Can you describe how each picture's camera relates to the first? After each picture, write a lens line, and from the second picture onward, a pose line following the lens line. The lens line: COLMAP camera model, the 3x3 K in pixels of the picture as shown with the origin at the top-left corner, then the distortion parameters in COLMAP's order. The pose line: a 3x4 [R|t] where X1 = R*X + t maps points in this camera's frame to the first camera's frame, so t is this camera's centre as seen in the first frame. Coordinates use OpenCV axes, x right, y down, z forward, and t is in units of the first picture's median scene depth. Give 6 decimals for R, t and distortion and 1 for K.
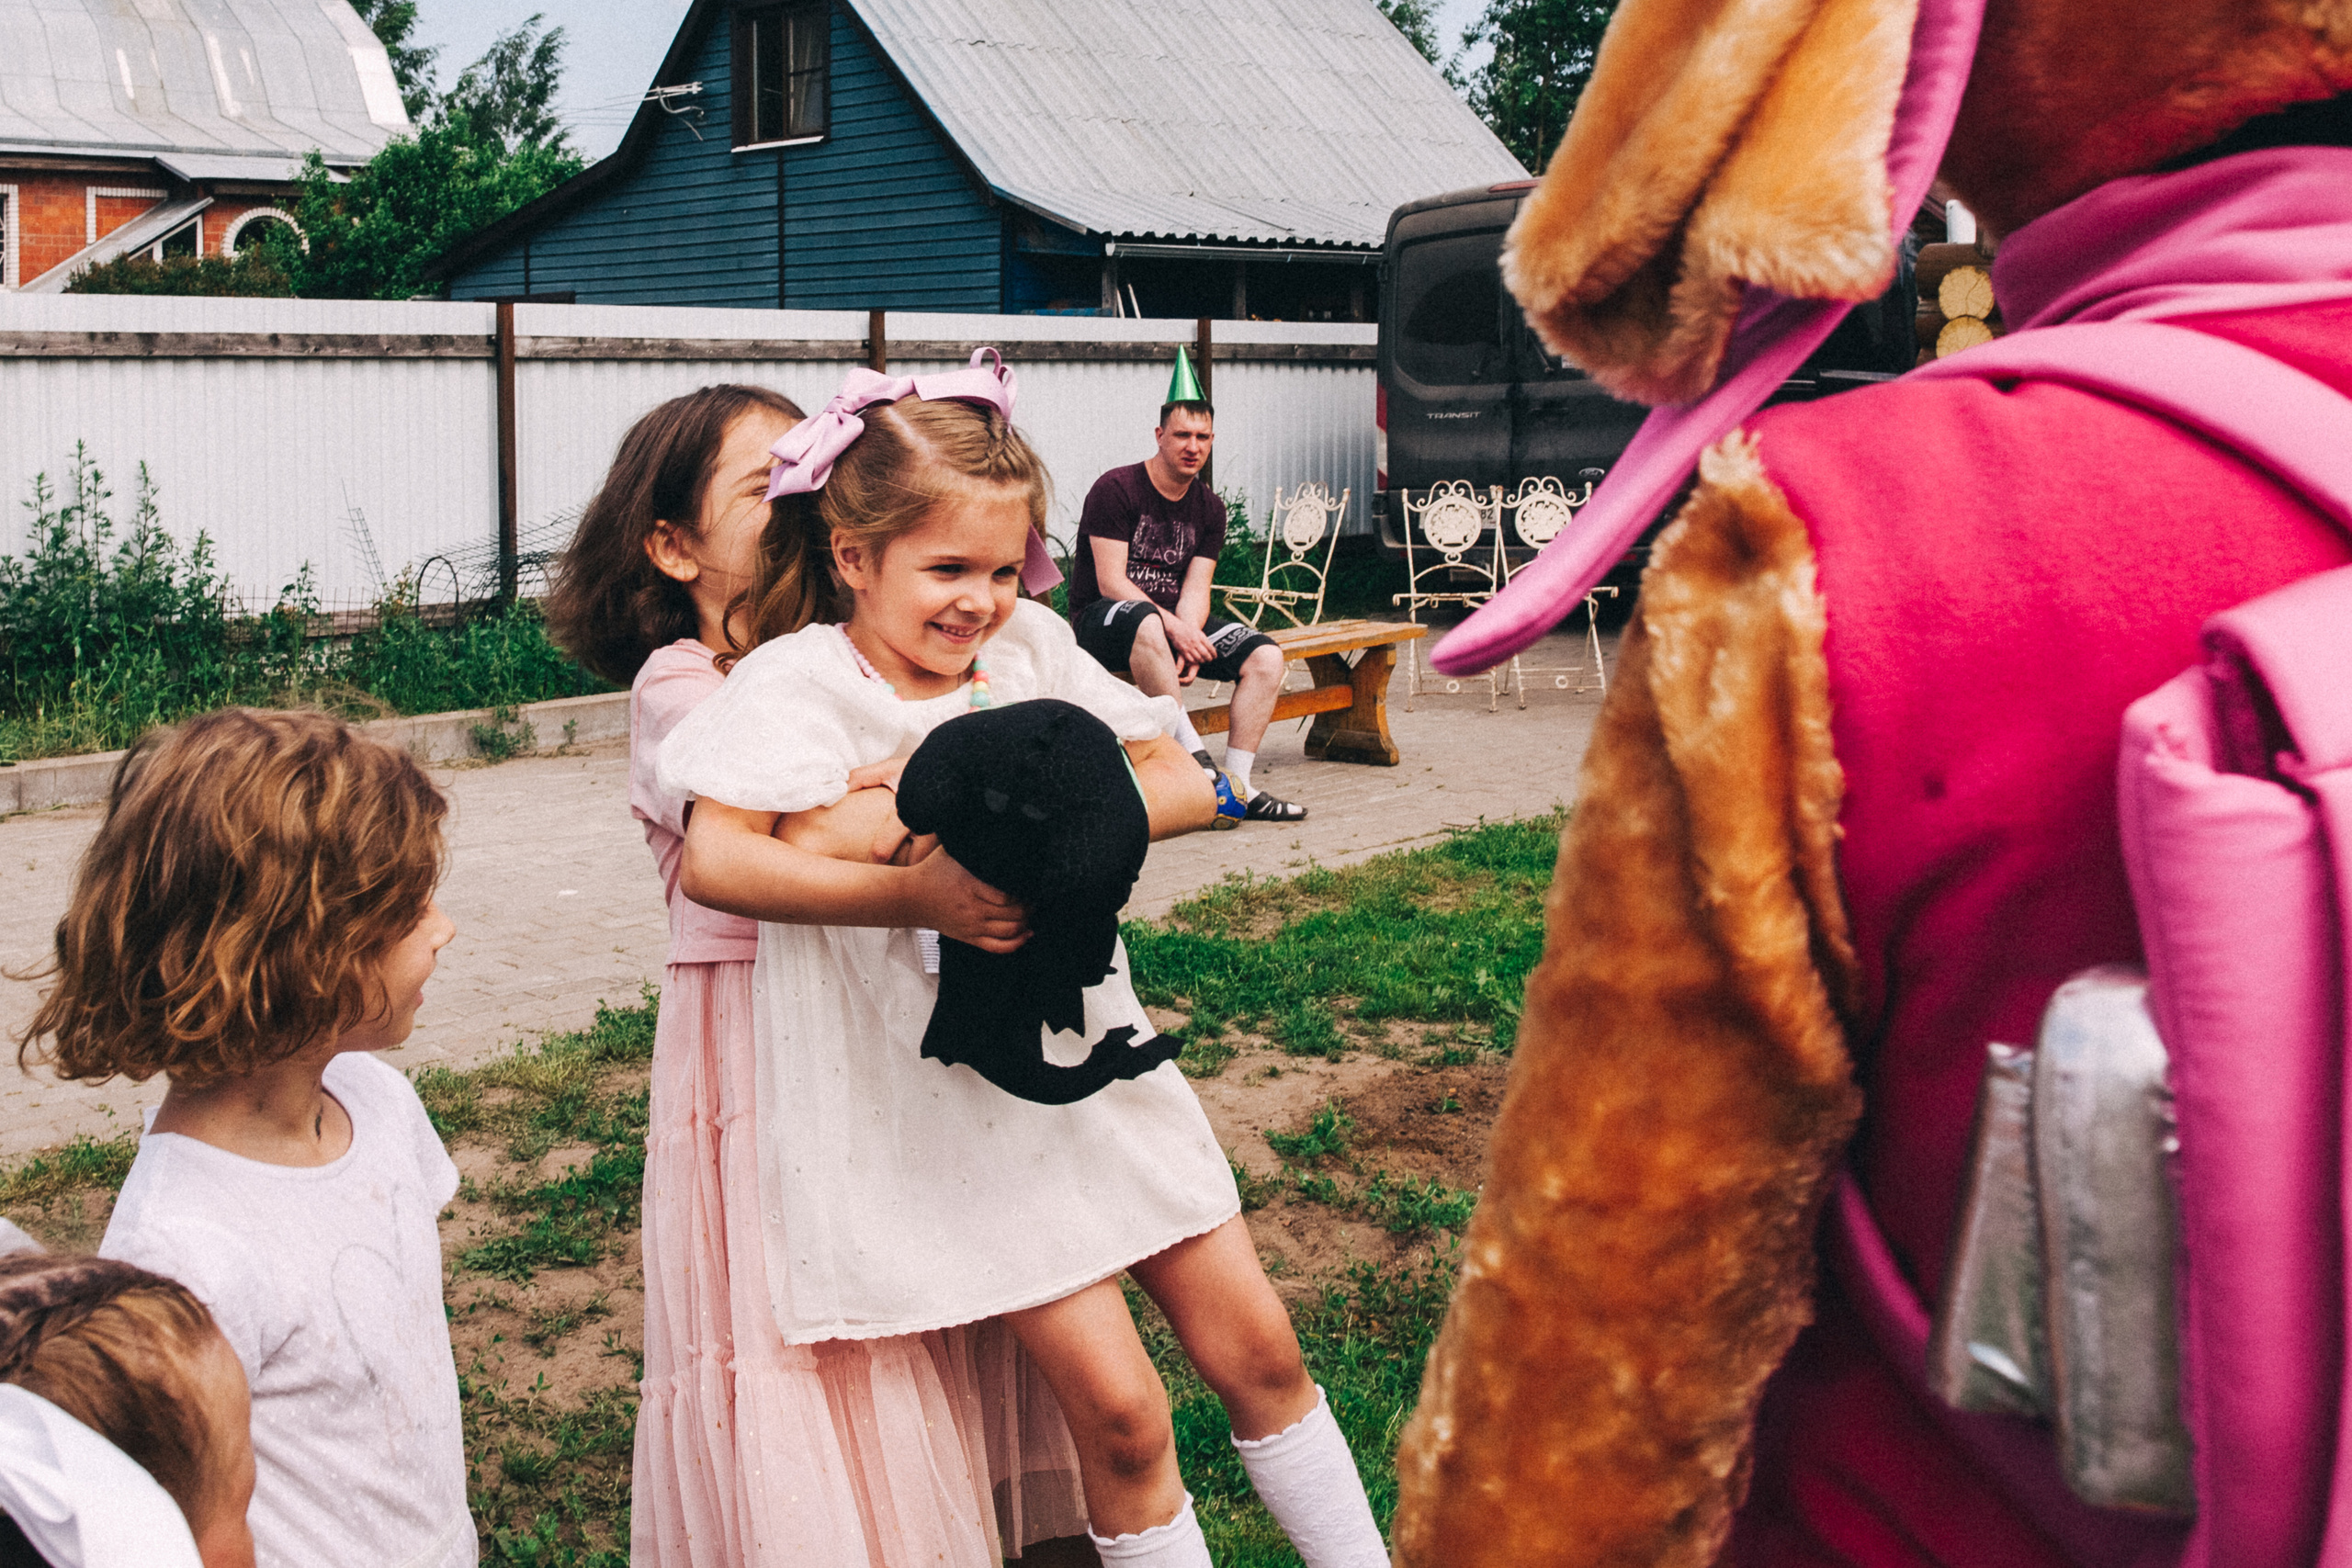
lens RADIAL K [[2483.0, 0, 939.9], [0, 2483.0, 464.9], [0, 0, 1]] dist [-0.058585, 0.000000]
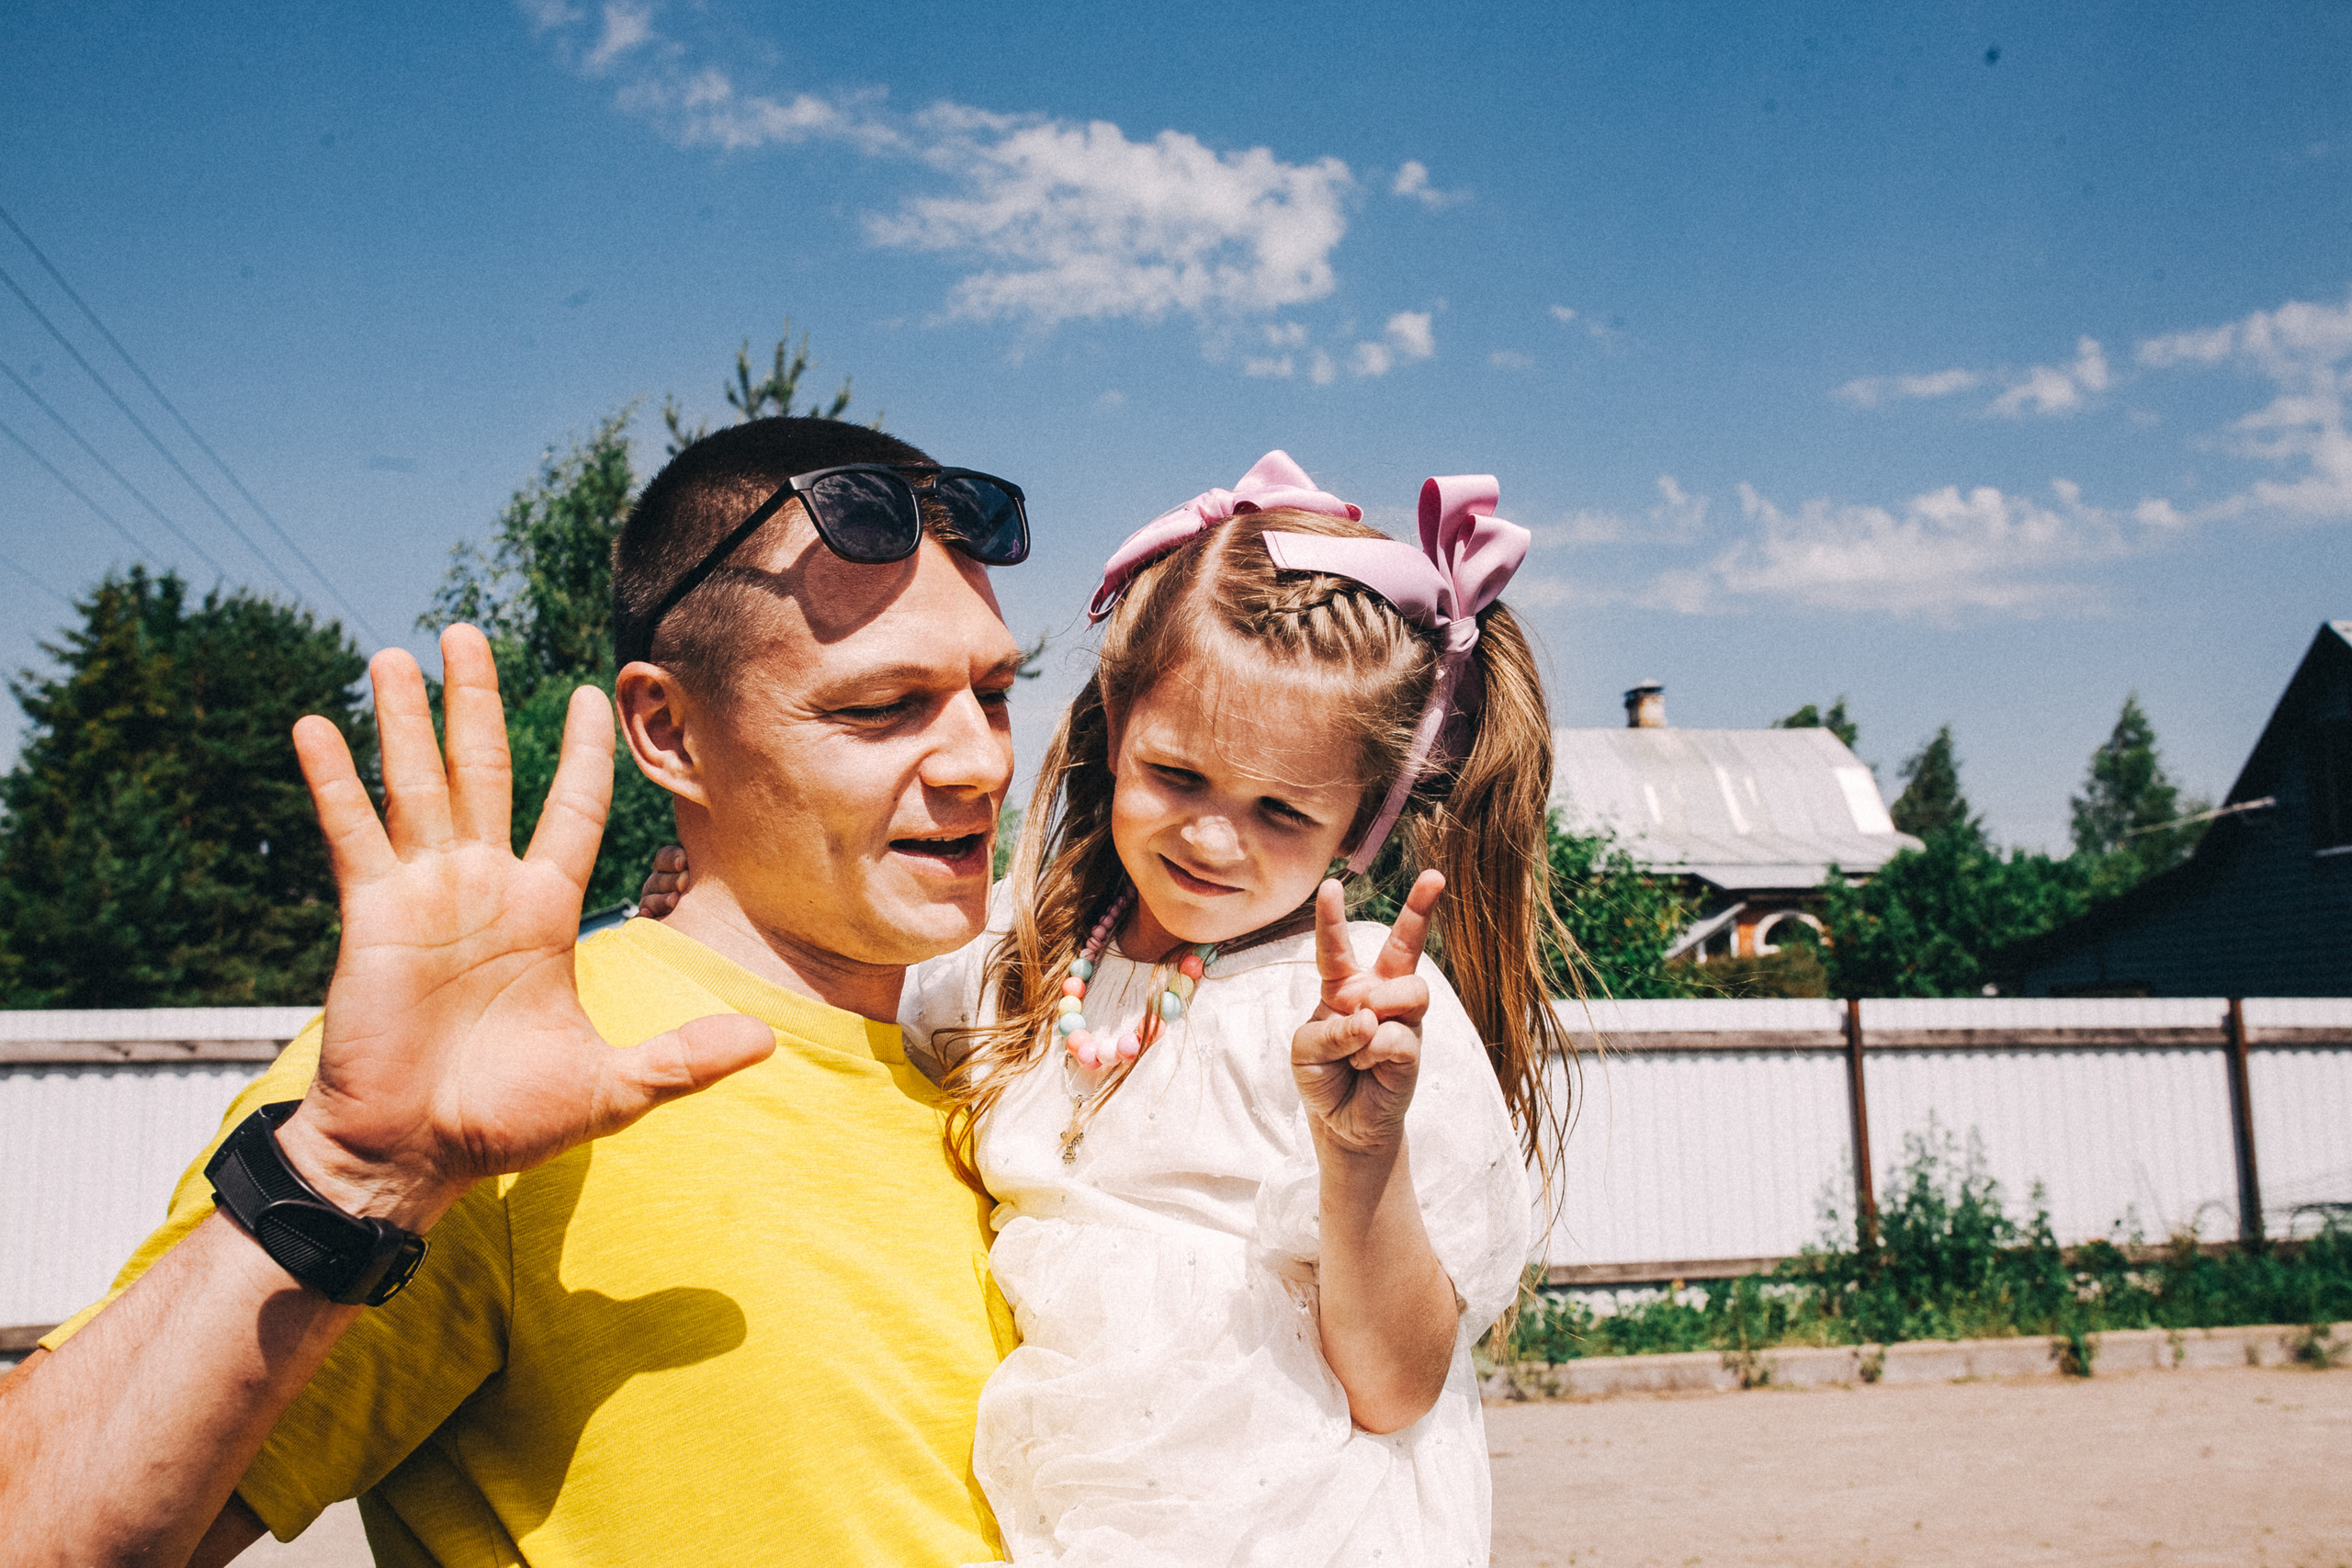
lens RADIAL K [[2168.4, 0, 1127.2], [0, 2168.4, 757.8], [0, 0, 1]] dist [0.001215, 0.000000]
pose [[0.868709, -0.070558, -0.490271, -0.116659], [-0.013152, 0.986167, -0.165231, 0.002584], [0.495147, 0.149985, 0.855765, -0.244134]]
